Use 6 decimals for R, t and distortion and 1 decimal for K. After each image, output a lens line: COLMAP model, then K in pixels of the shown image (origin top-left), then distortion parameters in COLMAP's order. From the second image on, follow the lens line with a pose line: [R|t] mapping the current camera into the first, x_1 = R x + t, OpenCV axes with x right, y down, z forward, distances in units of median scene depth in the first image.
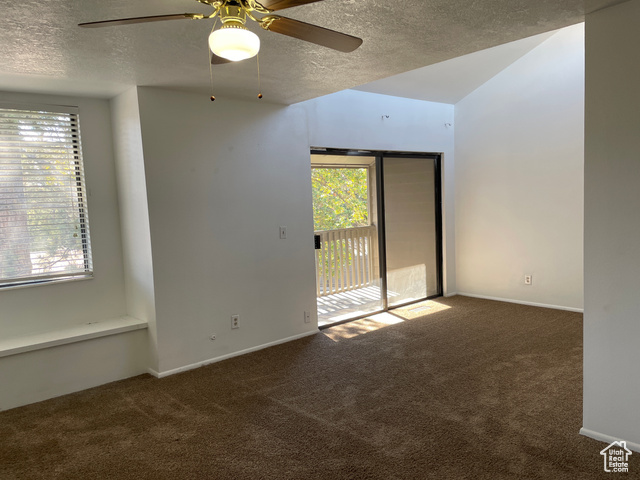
lens RADIAL K [[483.5, 0, 322.1], [0, 483.5, 242.8], [0, 0, 1]] dist [0.043126, -0.032738]
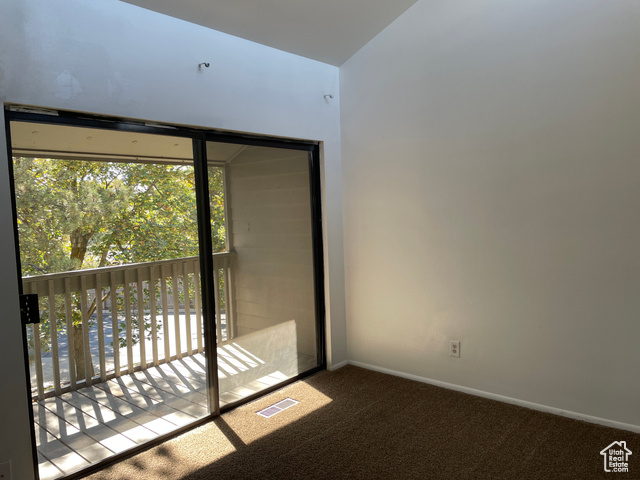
lens RADIAL K [[483.5, 0, 320.8], [0, 483.5, 240.1], [0, 0, 1]] dist [0.043126, -0.032738]
pose [[0.988484, -0.003572, 0.151282, 0.175089], [0.007843, 0.999587, -0.027645, -0.047032], [-0.151120, 0.028513, 0.988104, 0.443267]]
